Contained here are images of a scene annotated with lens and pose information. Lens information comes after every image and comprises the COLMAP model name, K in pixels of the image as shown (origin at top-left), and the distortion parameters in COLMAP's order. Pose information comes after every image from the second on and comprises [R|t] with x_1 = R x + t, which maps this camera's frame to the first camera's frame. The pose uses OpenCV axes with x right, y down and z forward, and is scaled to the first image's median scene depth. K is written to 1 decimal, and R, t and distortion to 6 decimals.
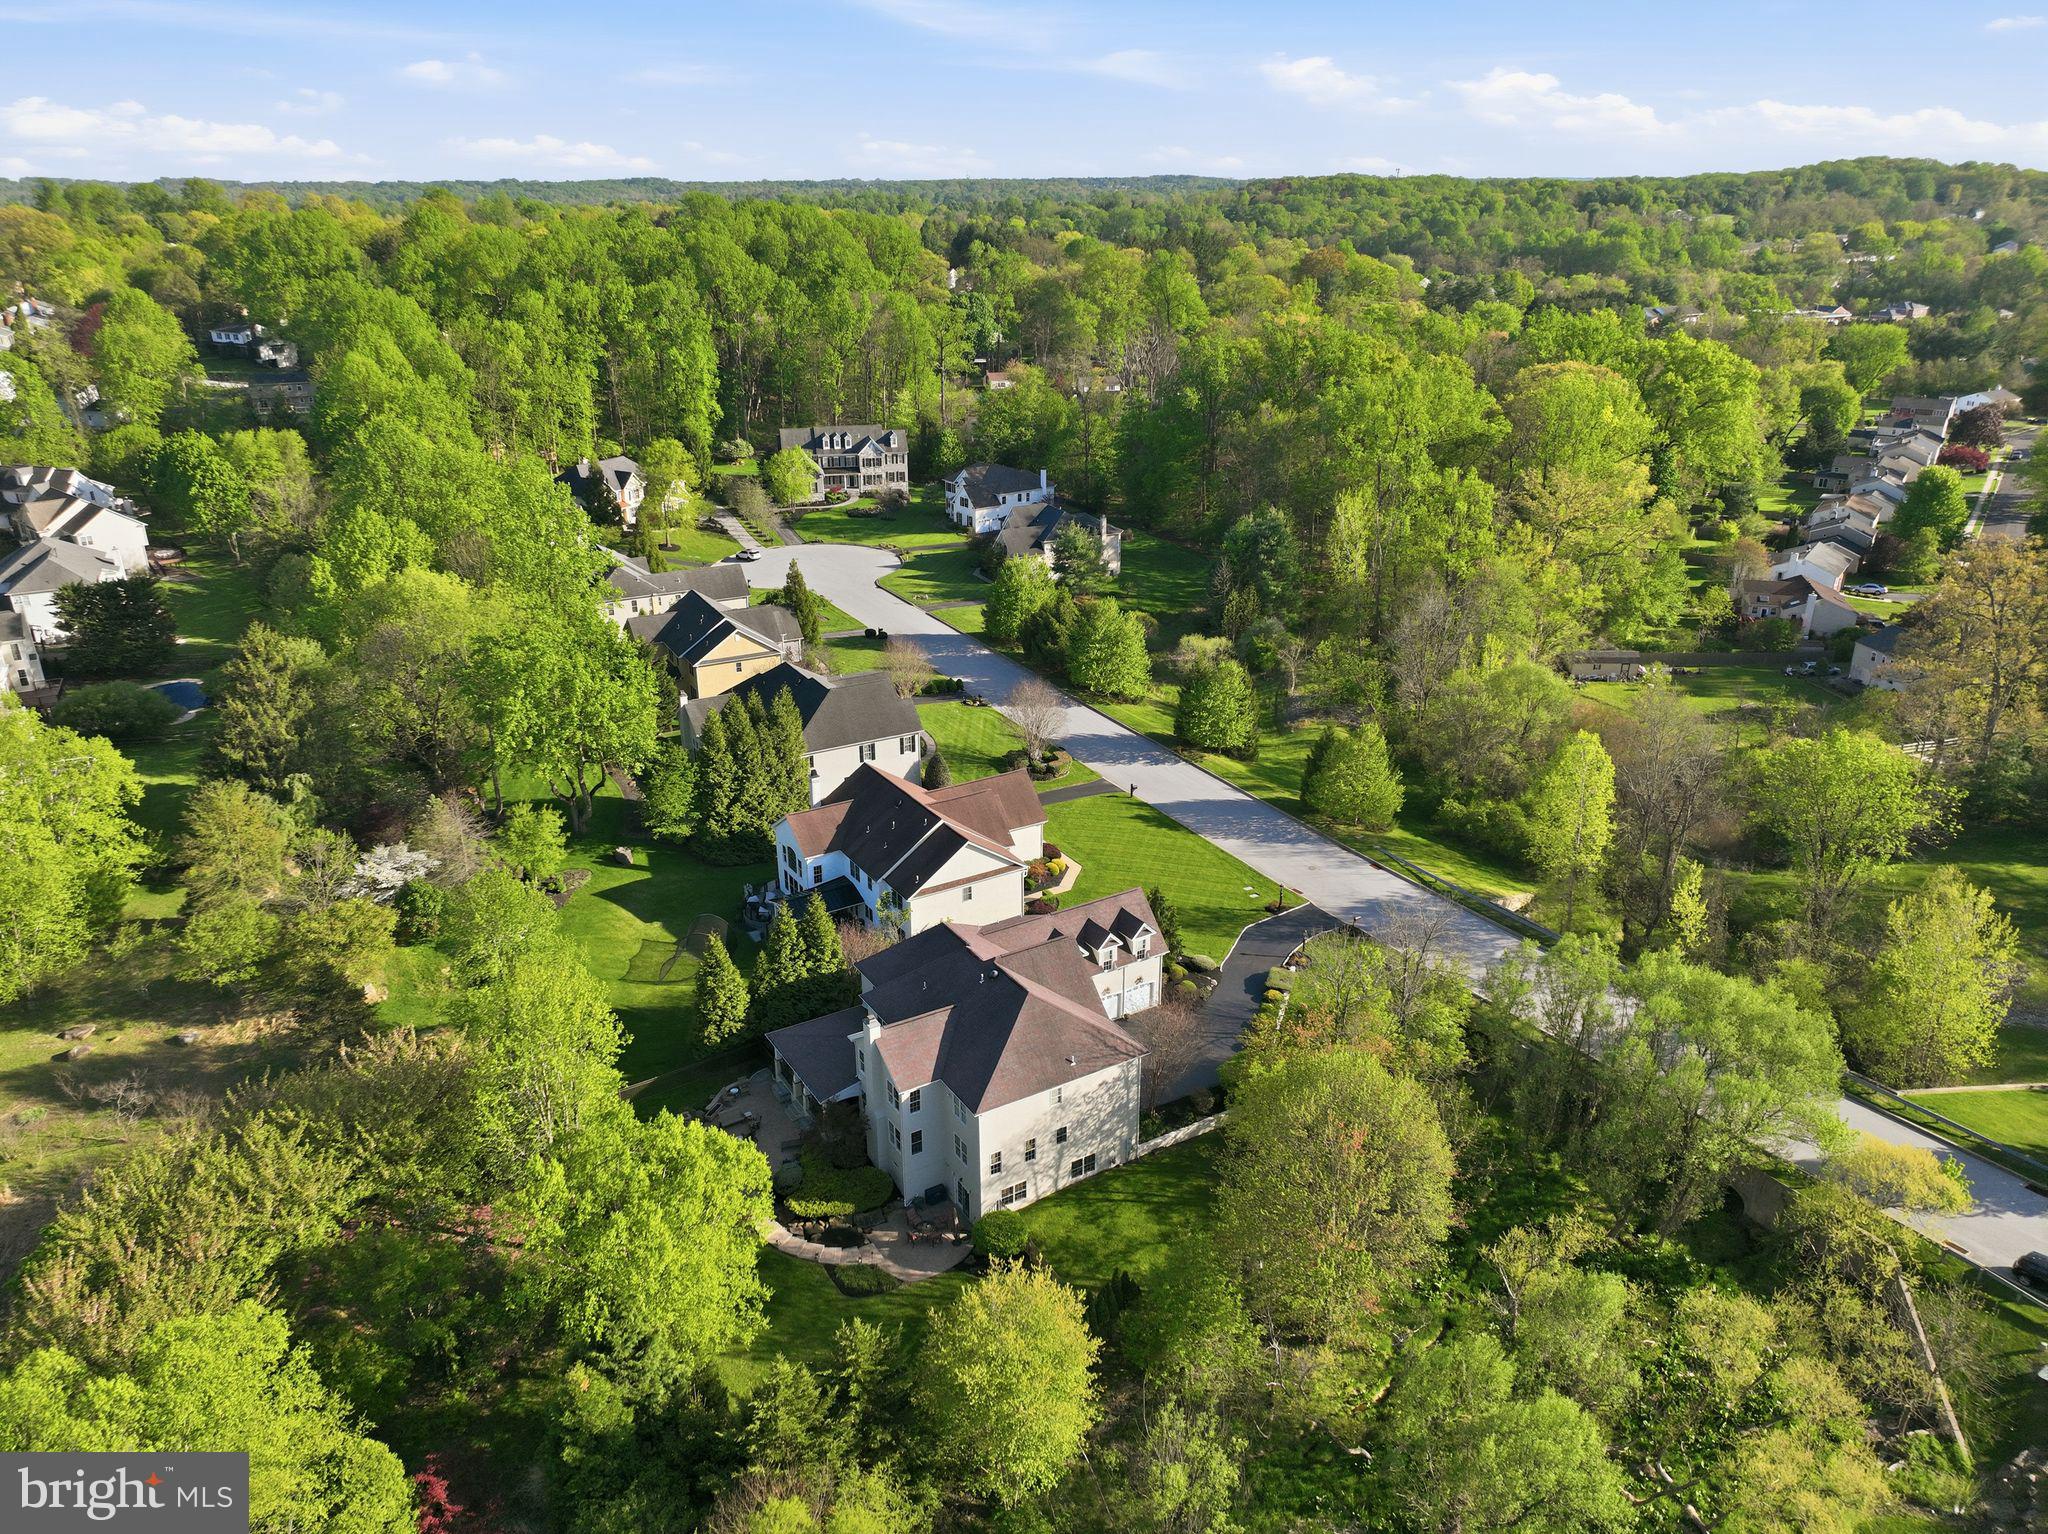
lens RADIAL K [[1440.3, 0, 1020.3], [0, 1440.3, 764.2], [0, 0, 1]] dist [-0.004736, 0.021881]
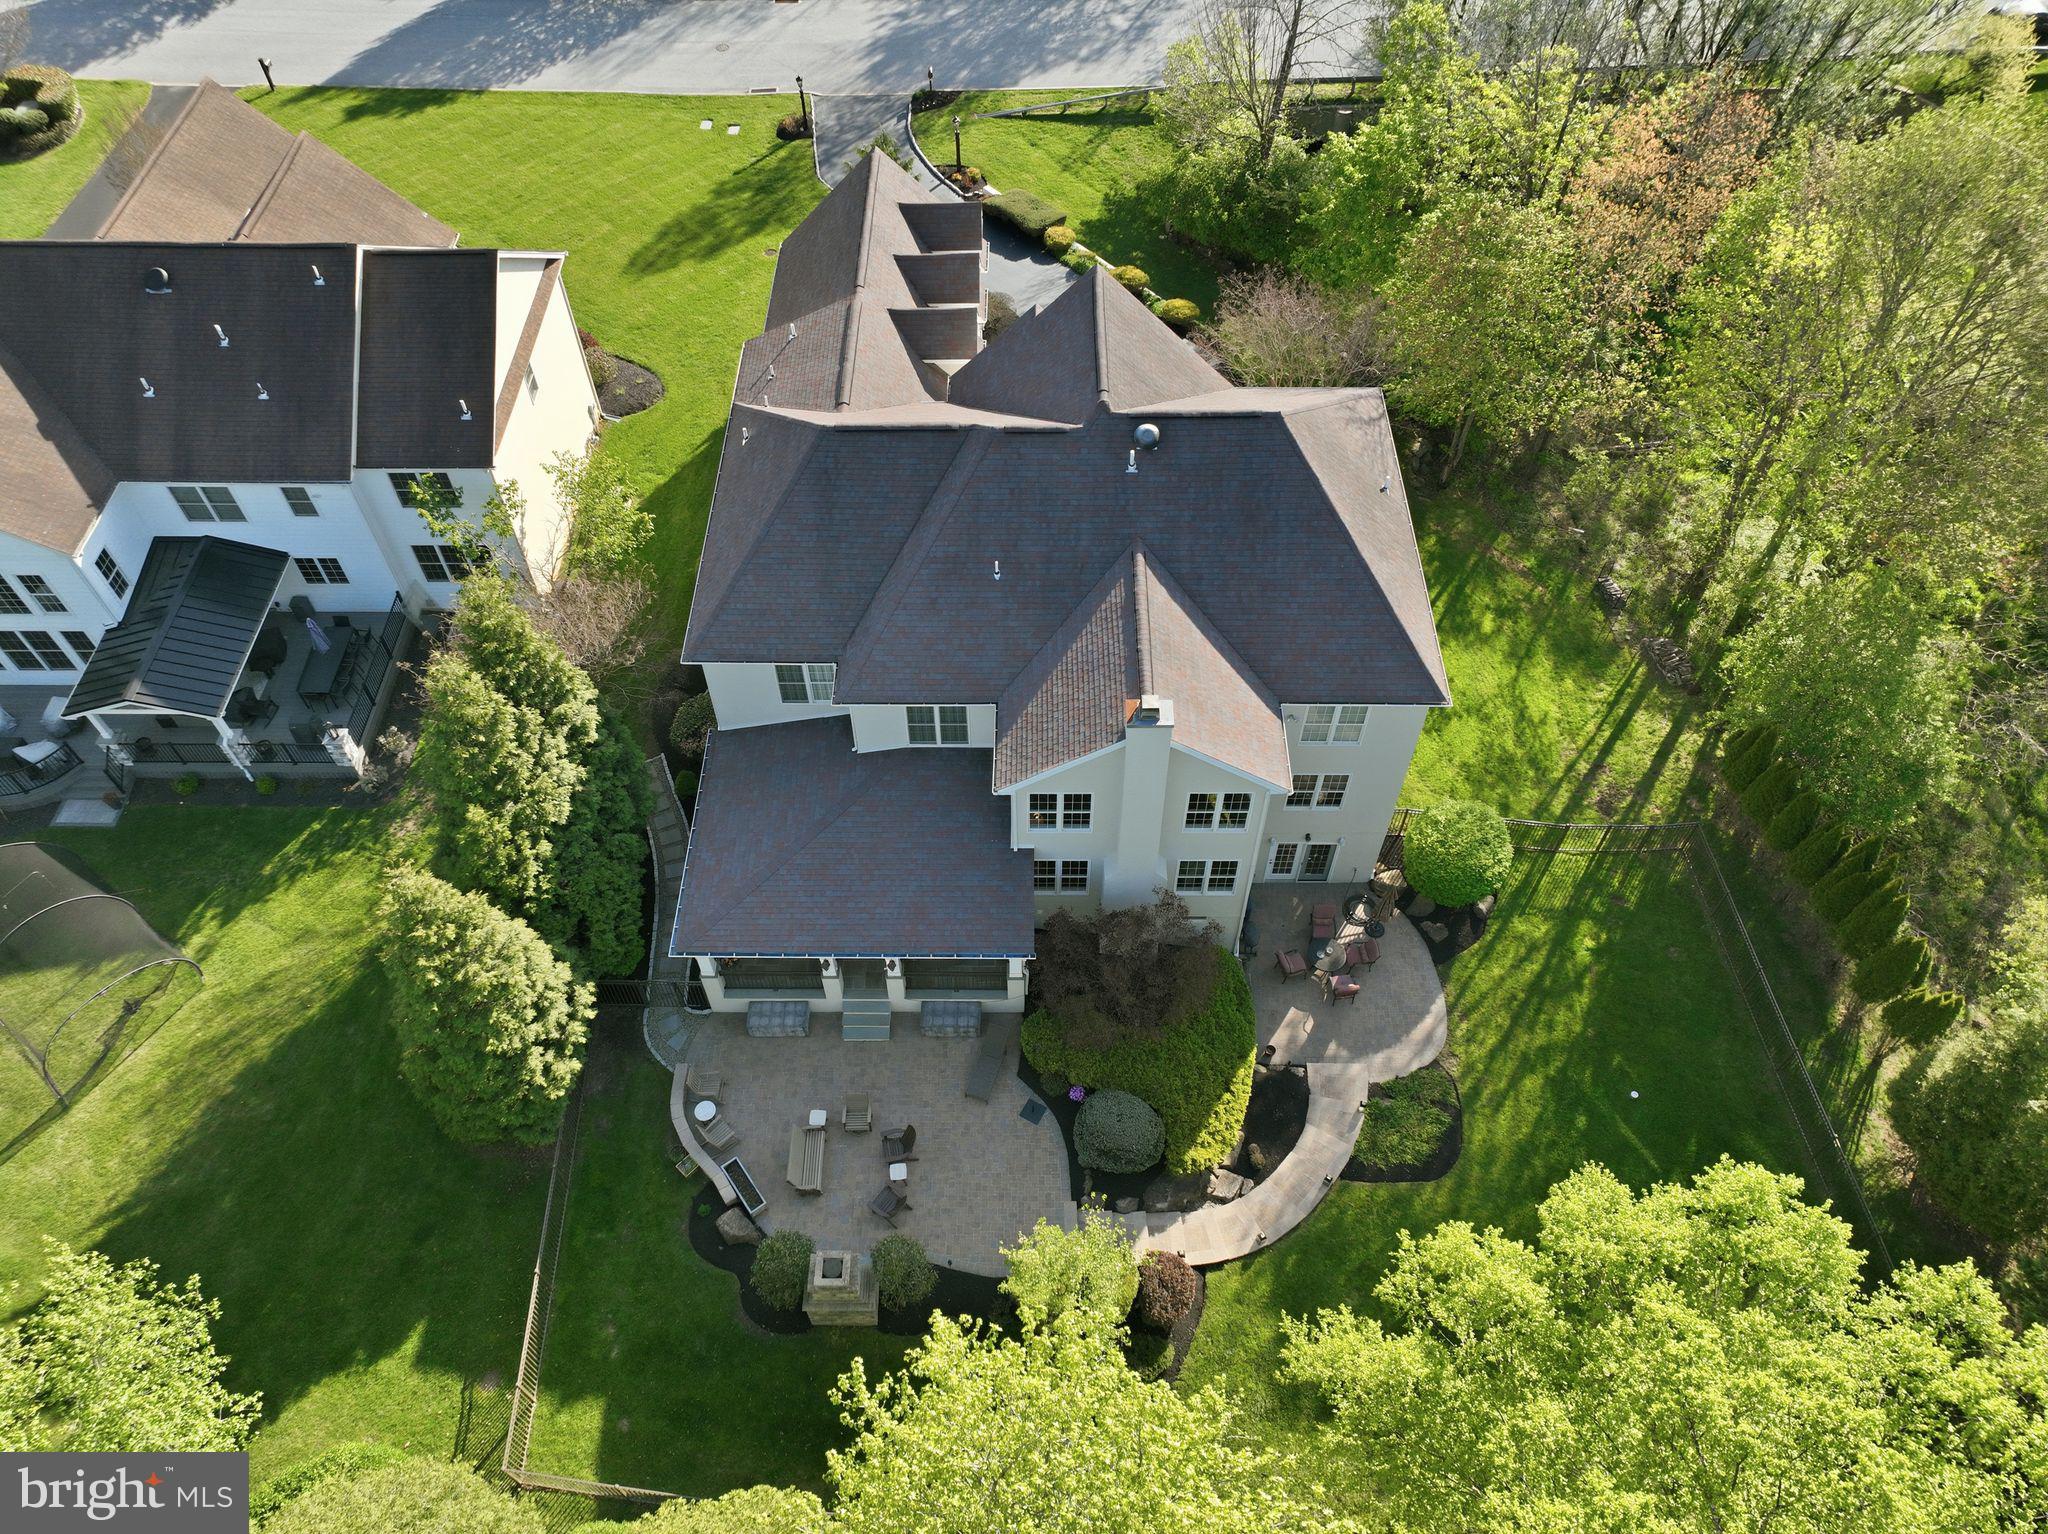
lens RADIAL K [[1440.3, 0, 1020.3], [0, 1440.3, 764.2], [0, 0, 1]] dist [-0.004736, 0.021881]
pose [[0.524915, -0.676078, 0.517091, -0.284651], [0.325708, 0.720827, 0.611819, -0.042214], [-0.786371, -0.152732, 0.598577, 0.711291]]
